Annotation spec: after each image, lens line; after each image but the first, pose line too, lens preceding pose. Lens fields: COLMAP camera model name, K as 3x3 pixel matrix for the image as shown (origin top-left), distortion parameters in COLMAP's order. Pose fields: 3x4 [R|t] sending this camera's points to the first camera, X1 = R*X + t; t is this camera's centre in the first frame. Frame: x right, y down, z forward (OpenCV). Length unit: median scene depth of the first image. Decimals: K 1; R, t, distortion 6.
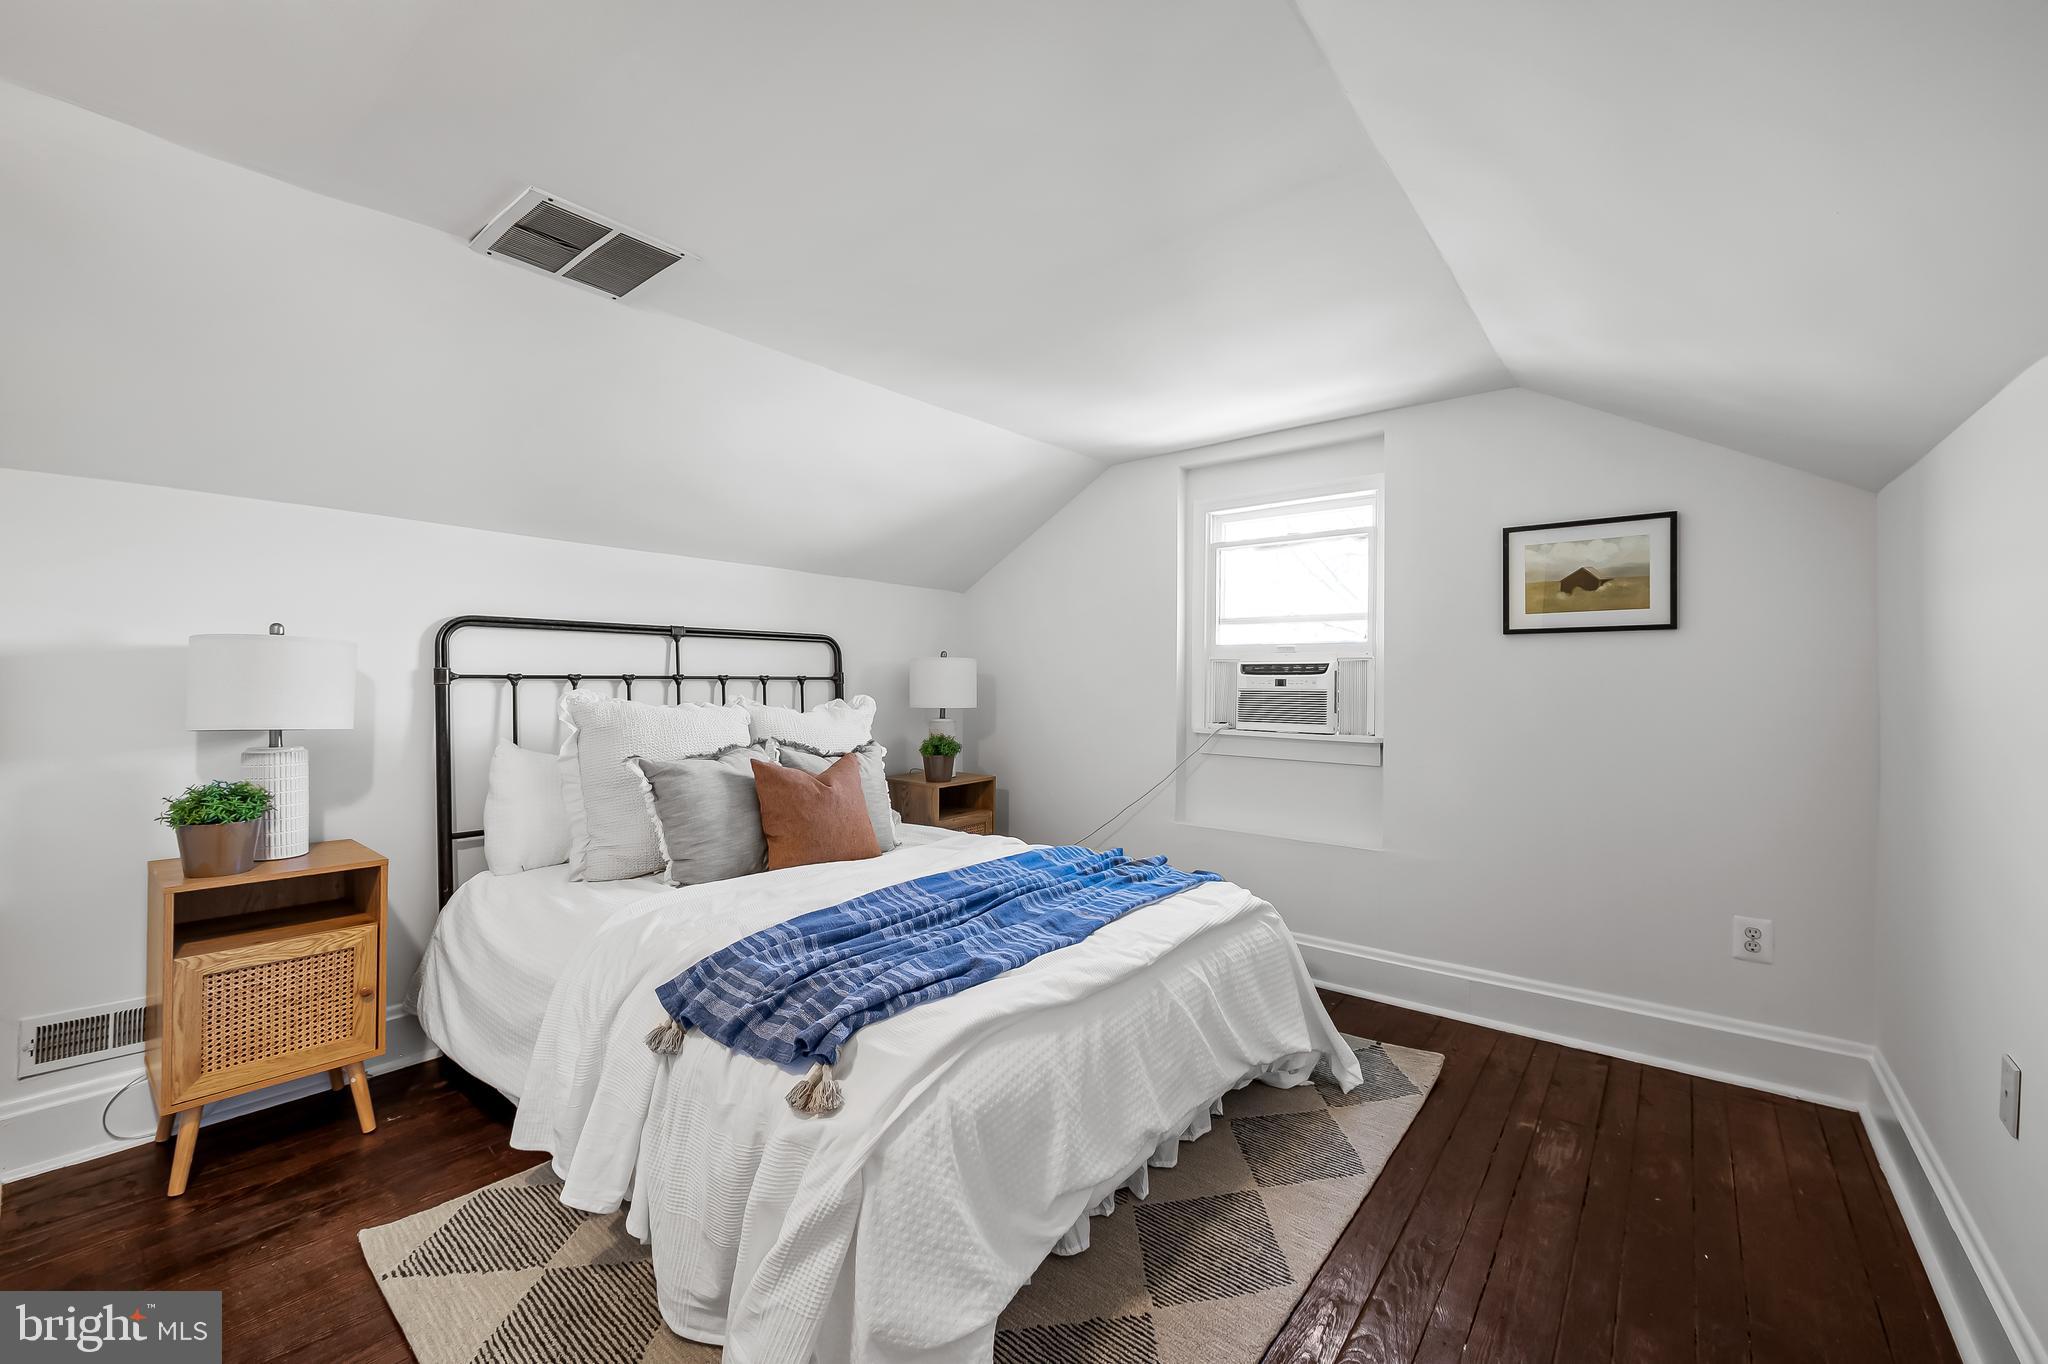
lens RADIAL K [[861.2, 0, 1024.0], [0, 861.2, 682.0], [0, 0, 1]] dist [0.000715, -0.011189]
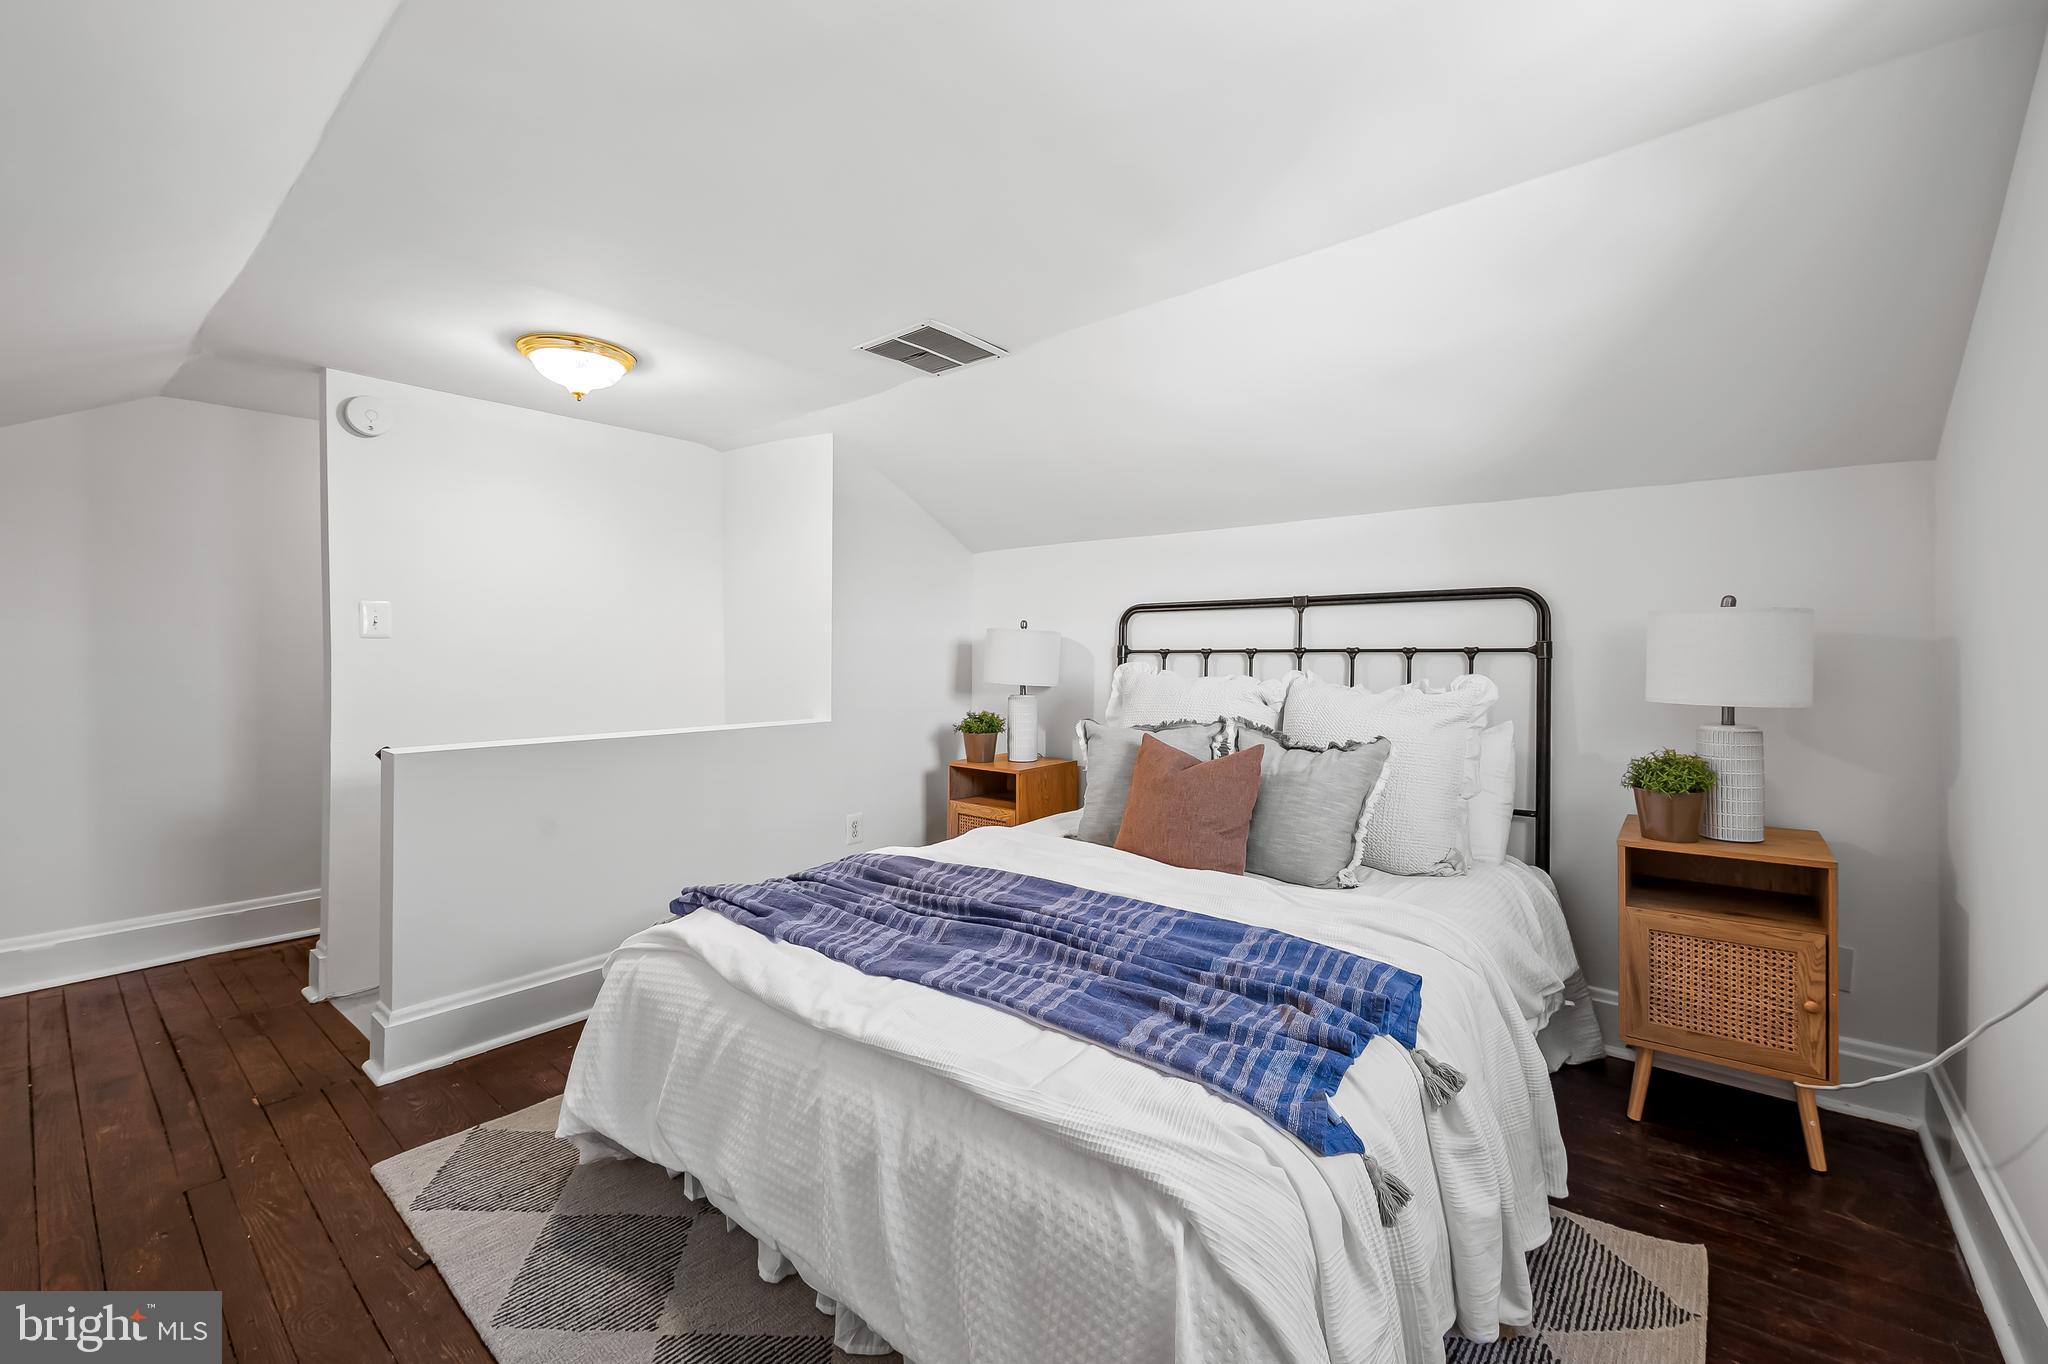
lens RADIAL K [[842.7, 0, 982.4], [0, 842.7, 641.7], [0, 0, 1]] dist [-0.016624, -0.000322]
pose [[-0.055073, -0.018557, -0.998310, 0.533899], [-0.003930, 0.999824, -0.018368, 0.002791], [0.998475, 0.002912, -0.055136, 0.720423]]
